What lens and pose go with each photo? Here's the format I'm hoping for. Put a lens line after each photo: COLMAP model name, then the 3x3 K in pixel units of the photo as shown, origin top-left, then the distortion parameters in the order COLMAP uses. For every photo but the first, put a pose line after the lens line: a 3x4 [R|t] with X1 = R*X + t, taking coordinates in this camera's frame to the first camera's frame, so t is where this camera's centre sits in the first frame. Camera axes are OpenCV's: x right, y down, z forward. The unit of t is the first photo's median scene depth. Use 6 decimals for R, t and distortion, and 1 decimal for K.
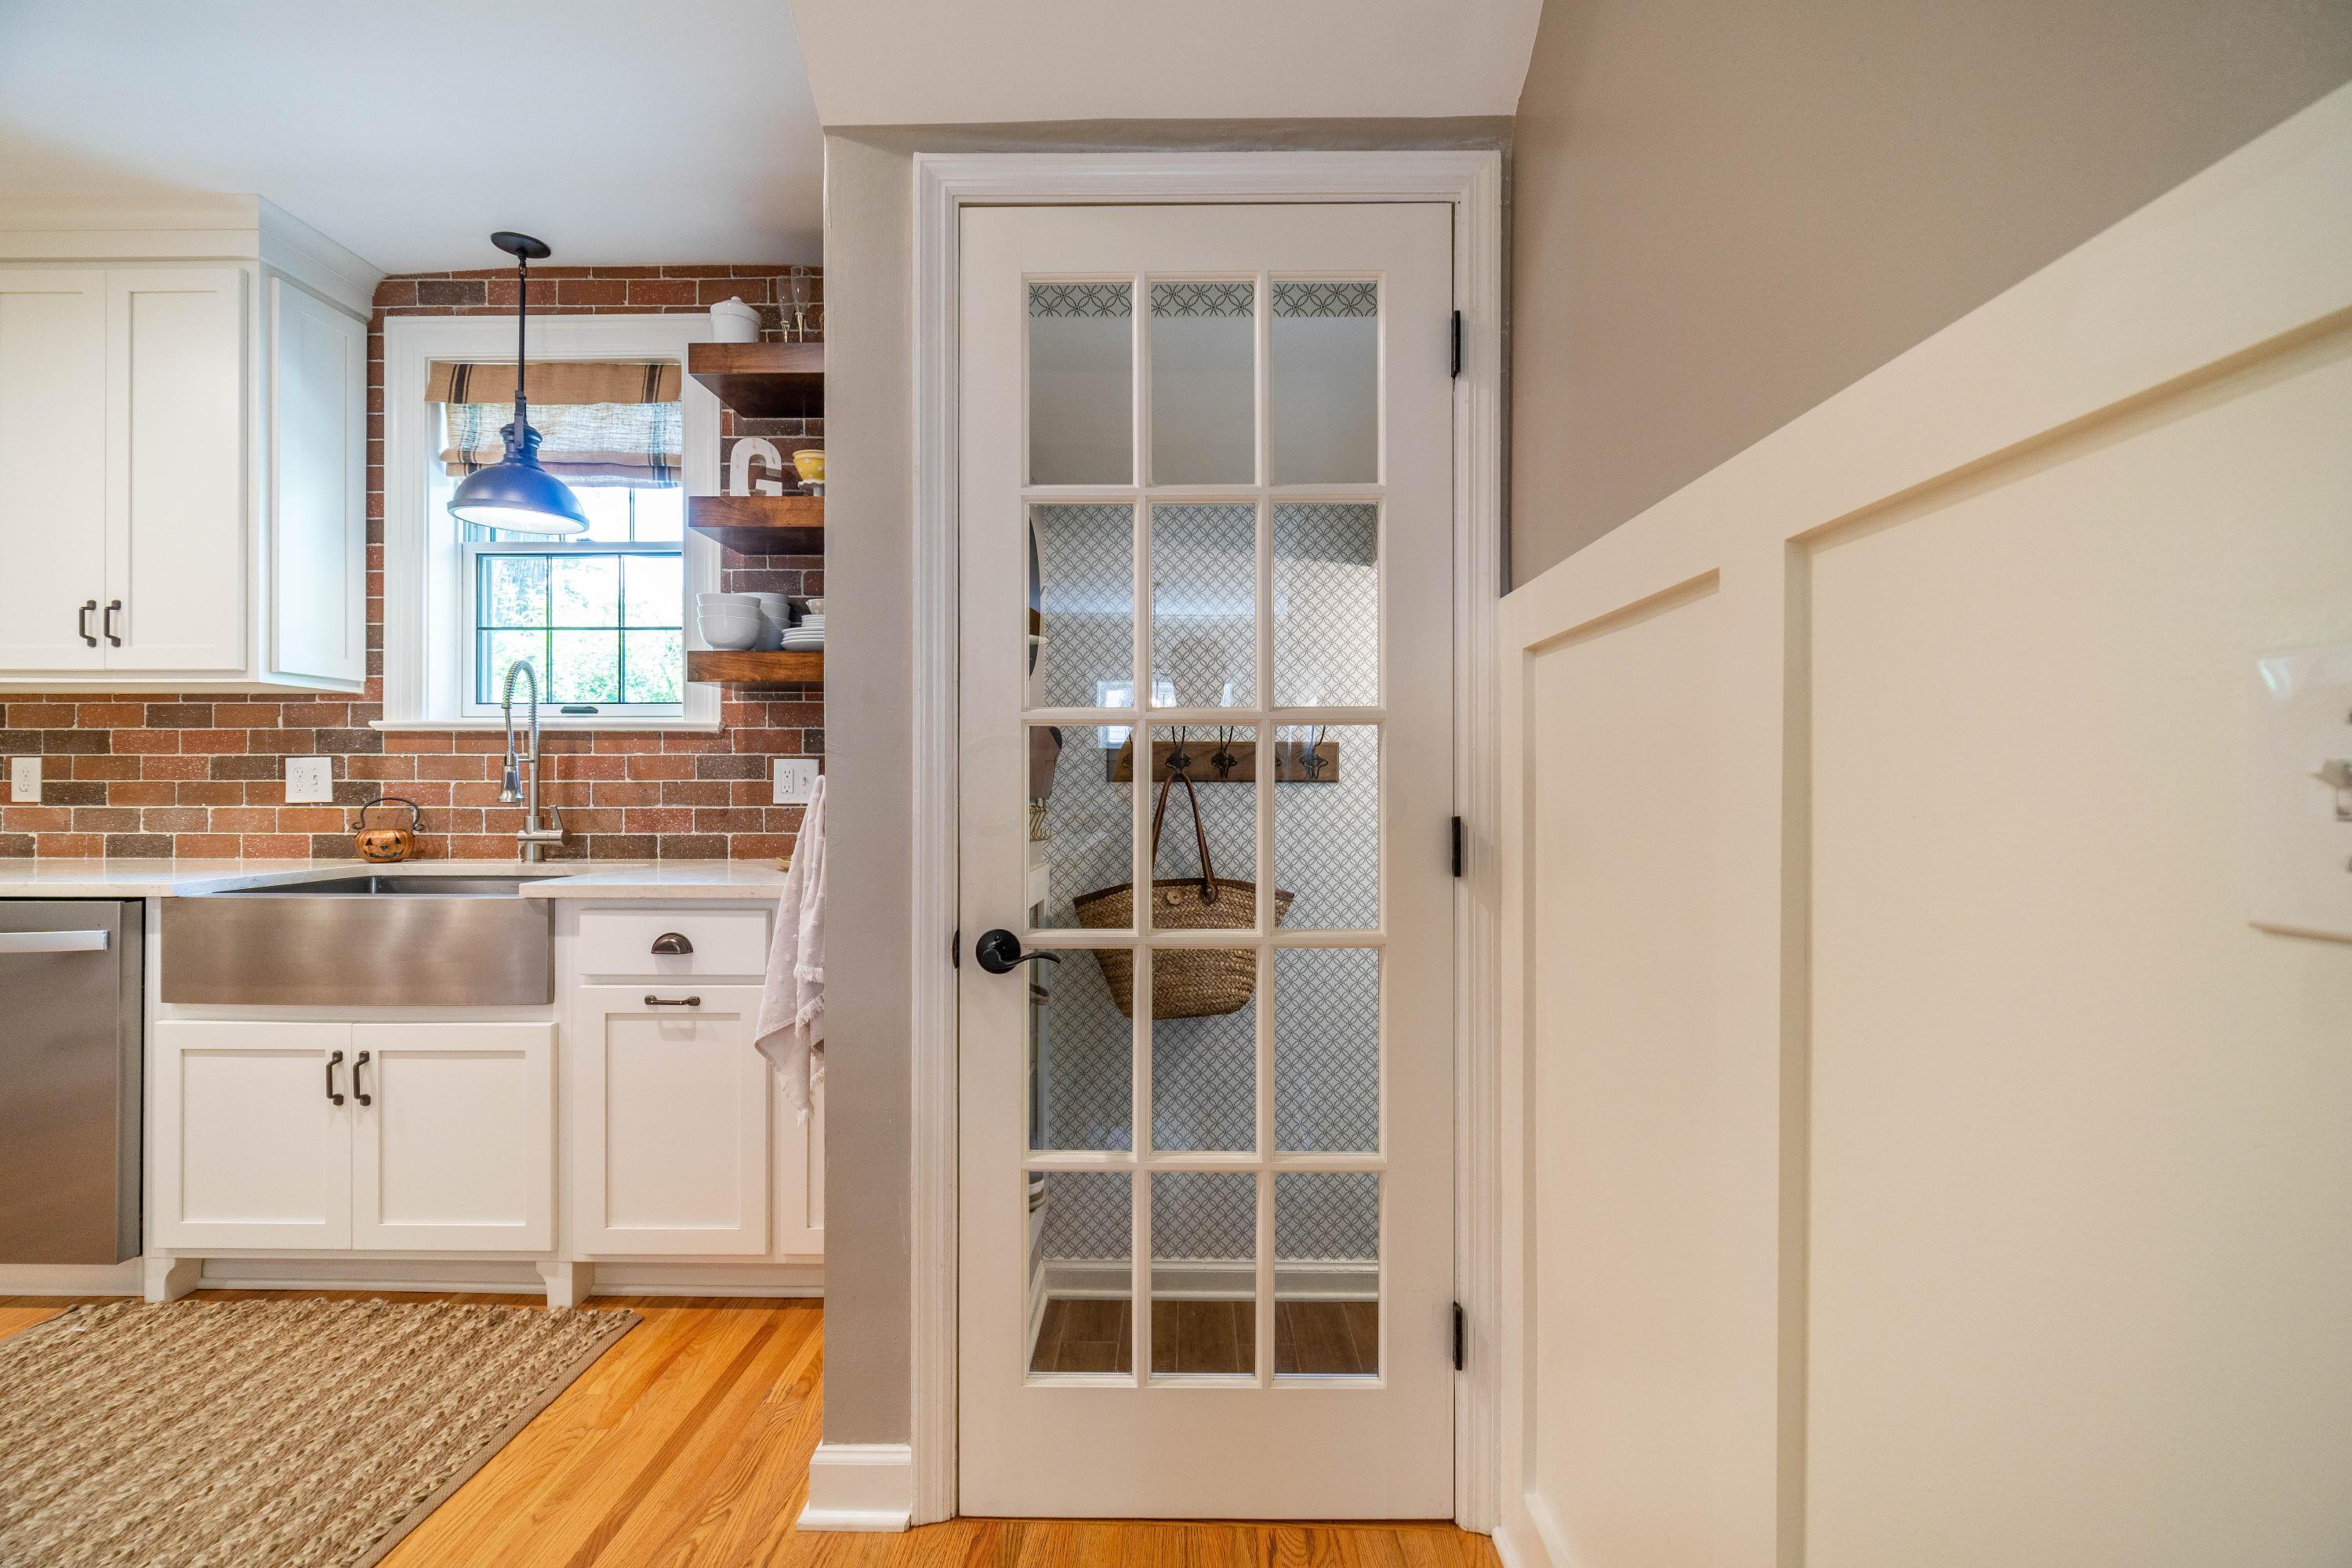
lens RADIAL K [[923.1, 0, 1181.5], [0, 923.1, 782.5], [0, 0, 1]] dist [-0.000899, 0.000500]
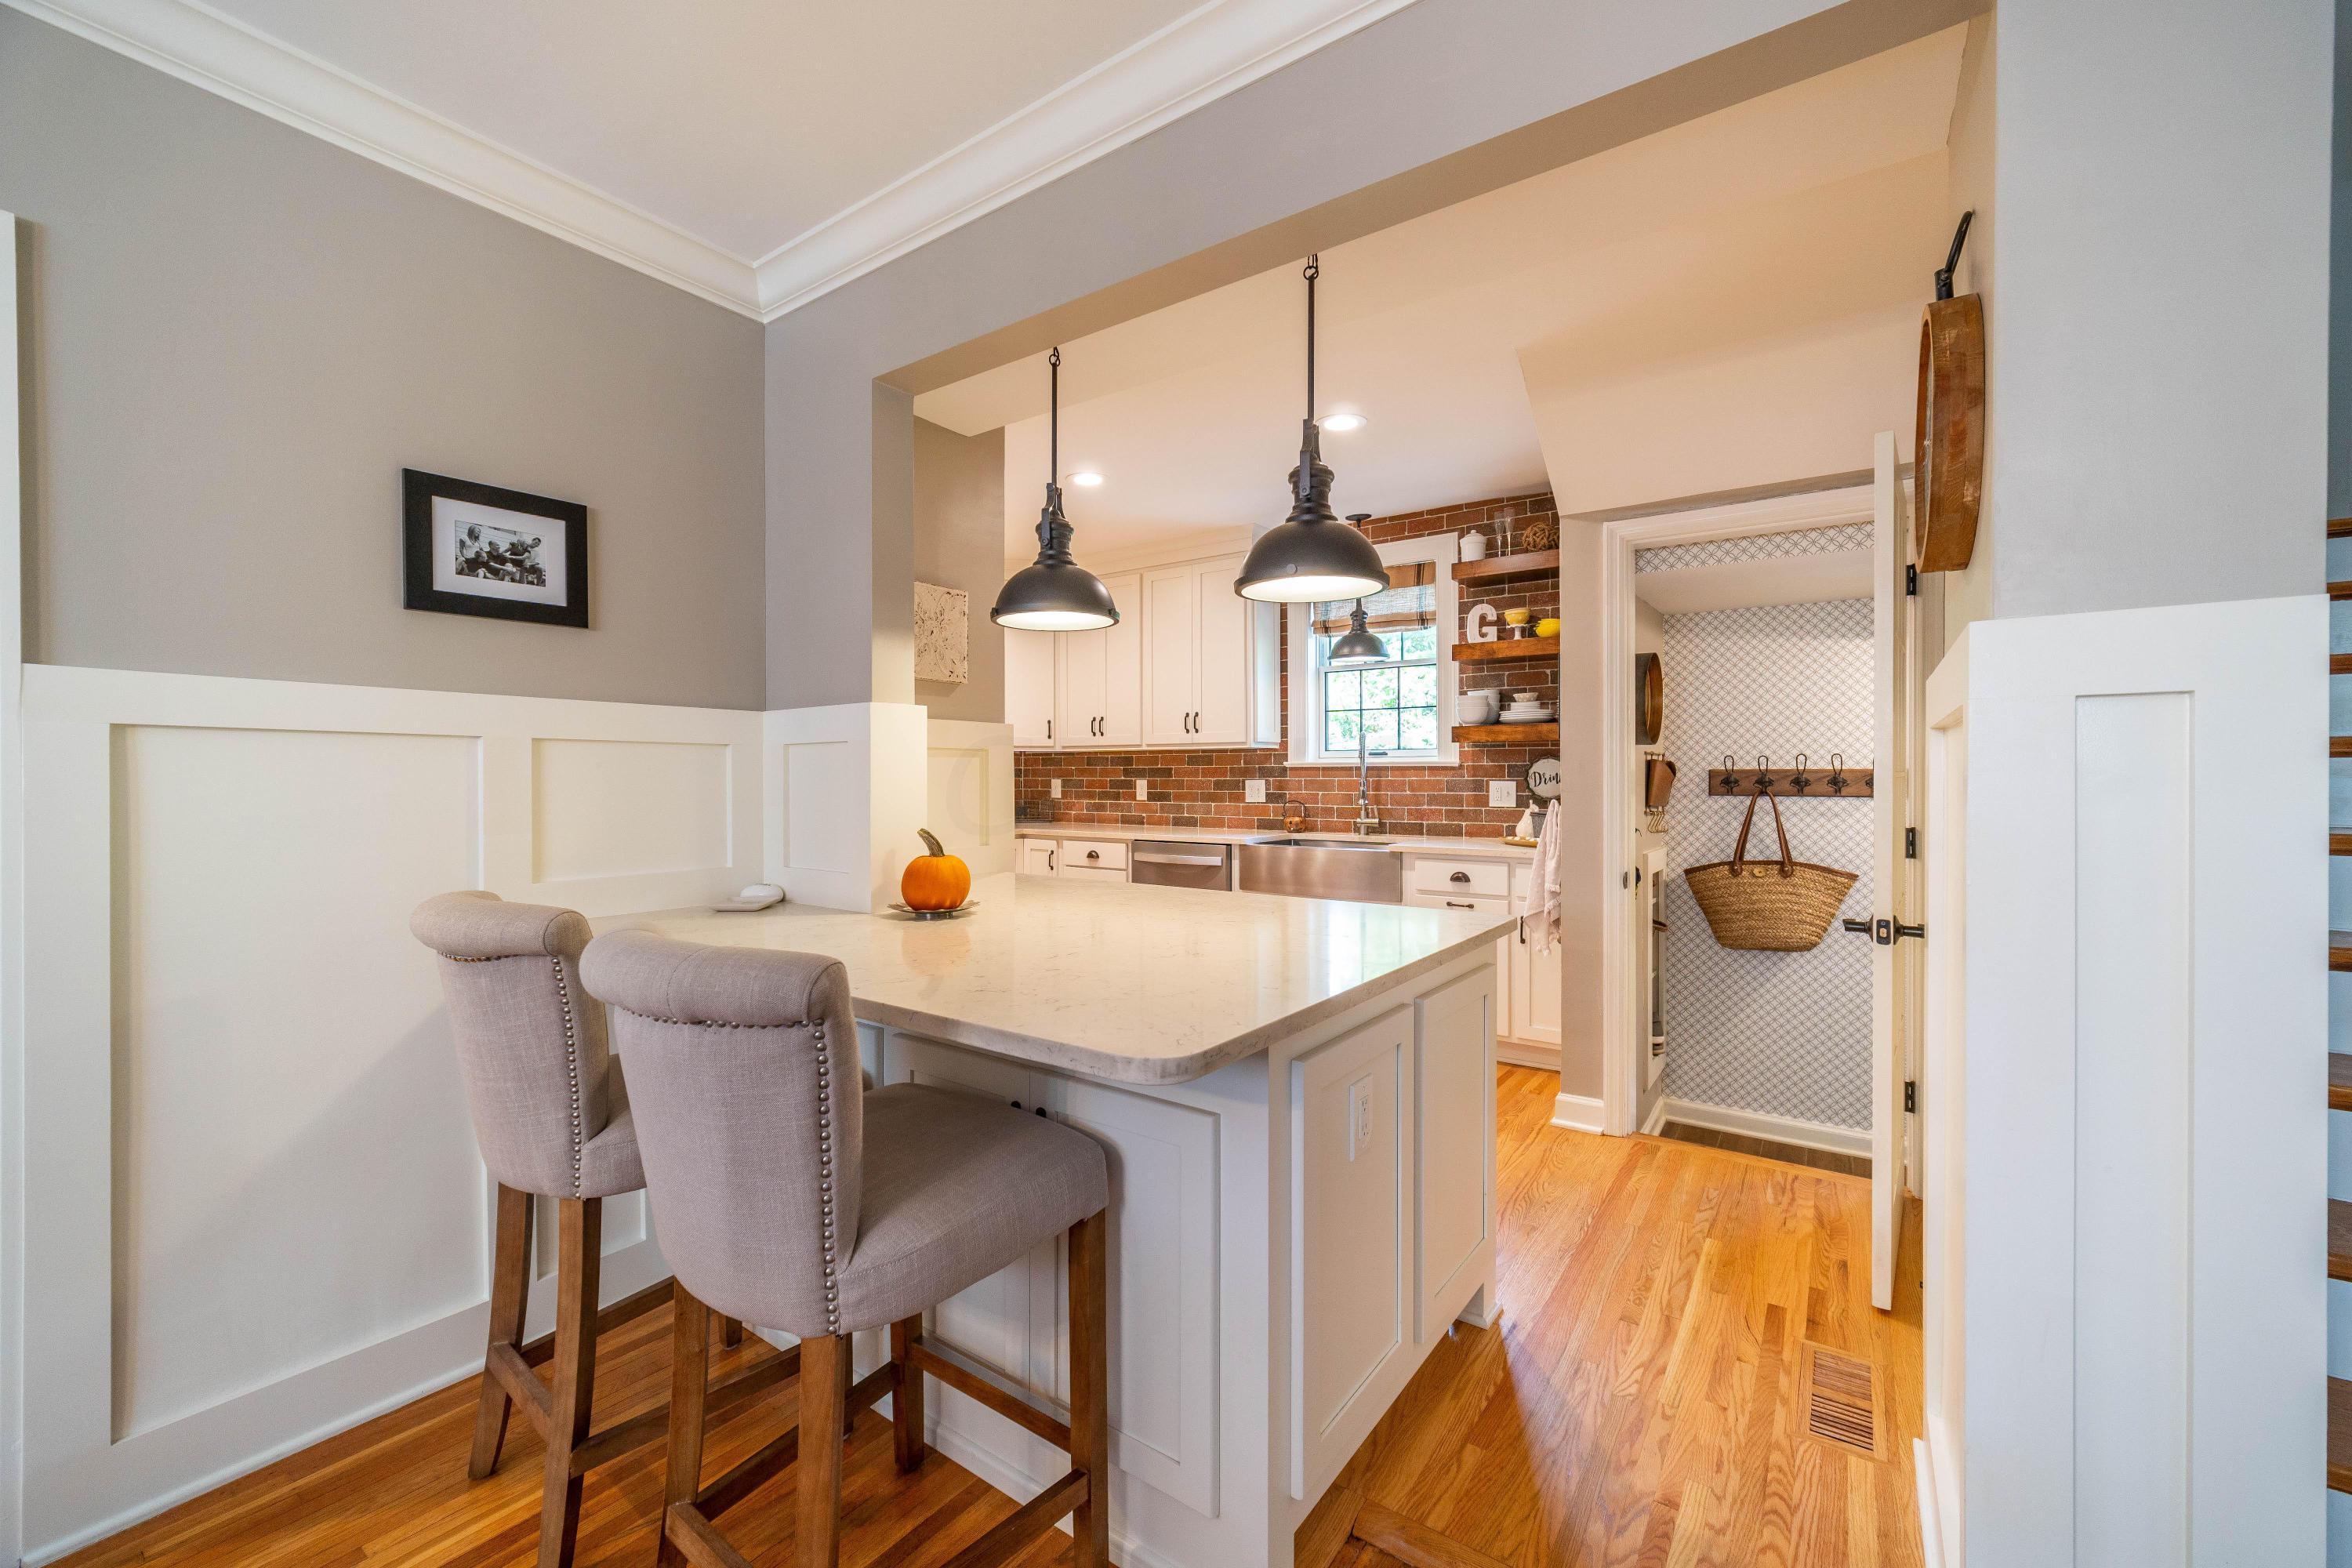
lens RADIAL K [[952.8, 0, 1142.6], [0, 952.8, 782.2], [0, 0, 1]] dist [0.000445, 0.000147]
pose [[0.808756, 0.001376, -0.588143, 0.092174], [0.007792, 0.999884, 0.013055, -0.052485], [0.588093, -0.015141, 0.808652, -0.857671]]
